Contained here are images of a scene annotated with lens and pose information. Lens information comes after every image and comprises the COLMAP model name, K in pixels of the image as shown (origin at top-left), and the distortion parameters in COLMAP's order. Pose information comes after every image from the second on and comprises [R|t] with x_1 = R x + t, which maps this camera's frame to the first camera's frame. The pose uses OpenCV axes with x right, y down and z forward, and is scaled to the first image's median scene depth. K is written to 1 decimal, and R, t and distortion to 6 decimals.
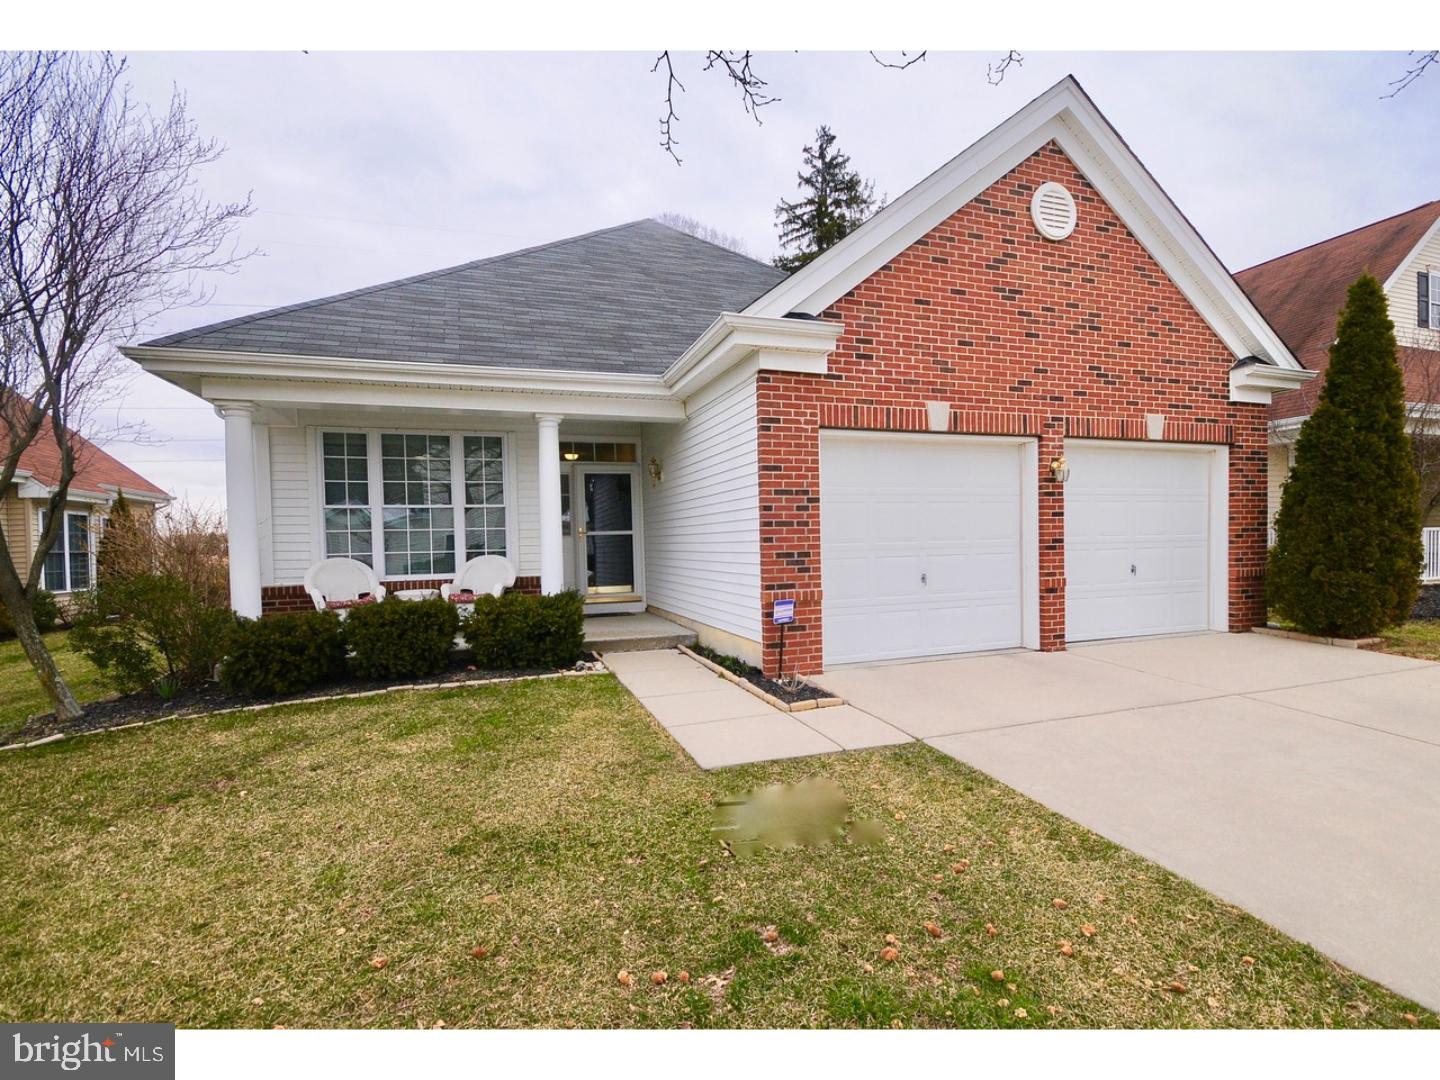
lens RADIAL K [[624.7, 0, 715.4], [0, 624.7, 538.5], [0, 0, 1]] dist [-0.002232, -0.003107]
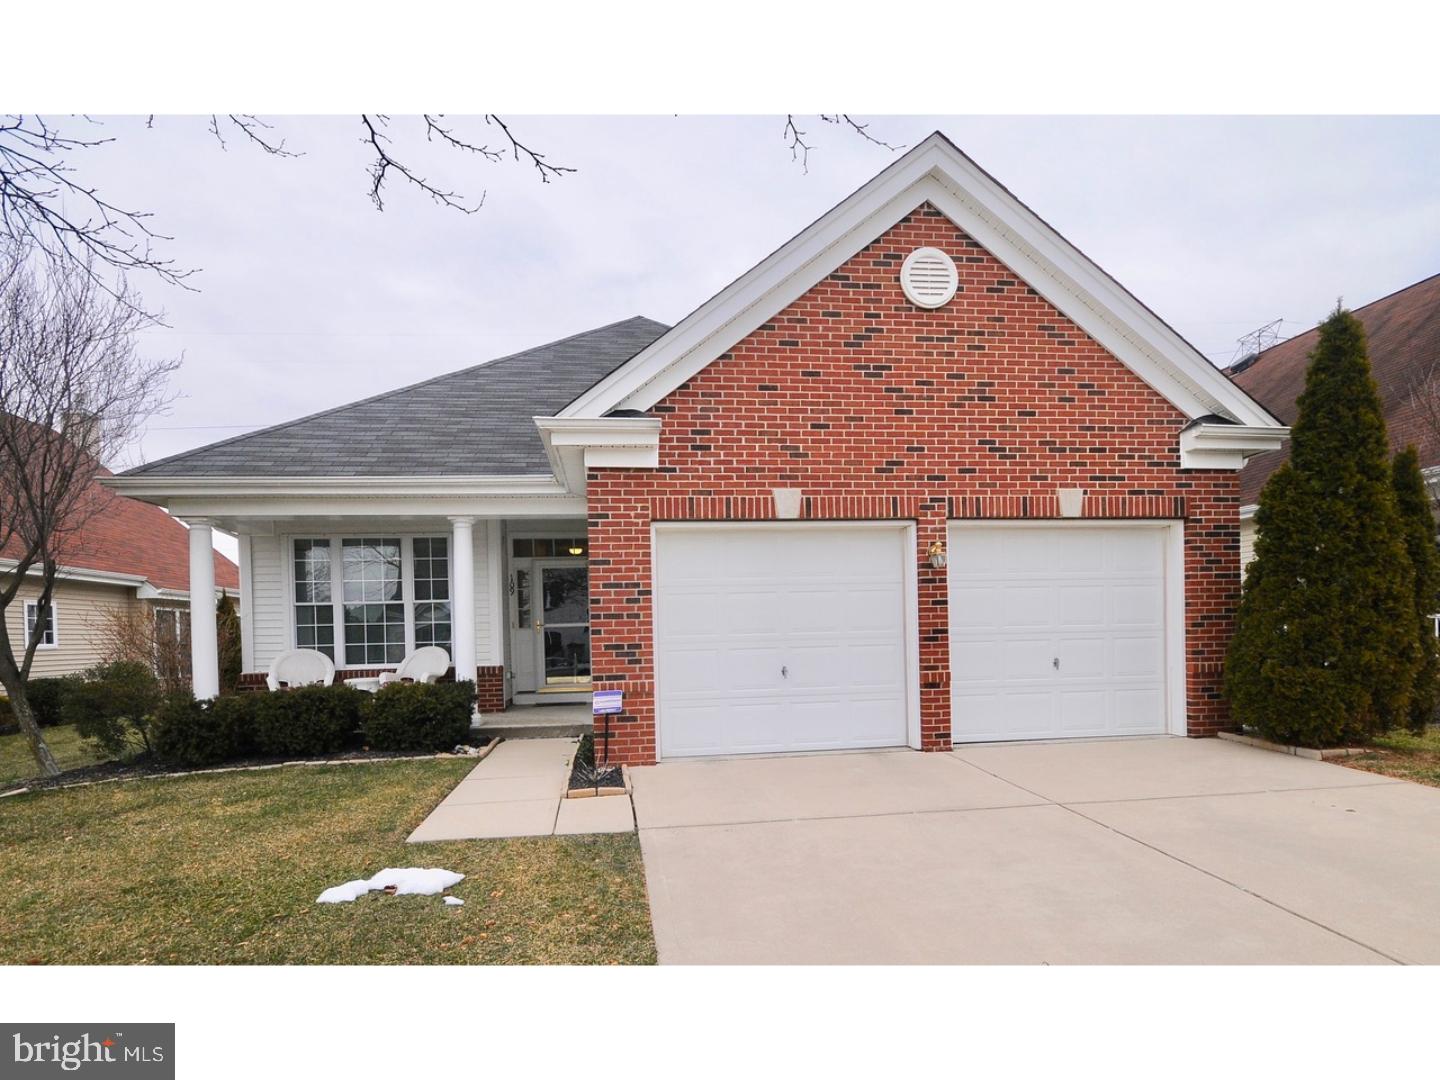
lens RADIAL K [[624.7, 0, 614.3], [0, 624.7, 620.9], [0, 0, 1]] dist [-0.002232, -0.003107]
pose [[0.979179, -0.007893, -0.202843, 0.269802], [0.005072, 0.999883, -0.014423, -0.001177], [0.202933, 0.013094, 0.979105, -0.000824]]
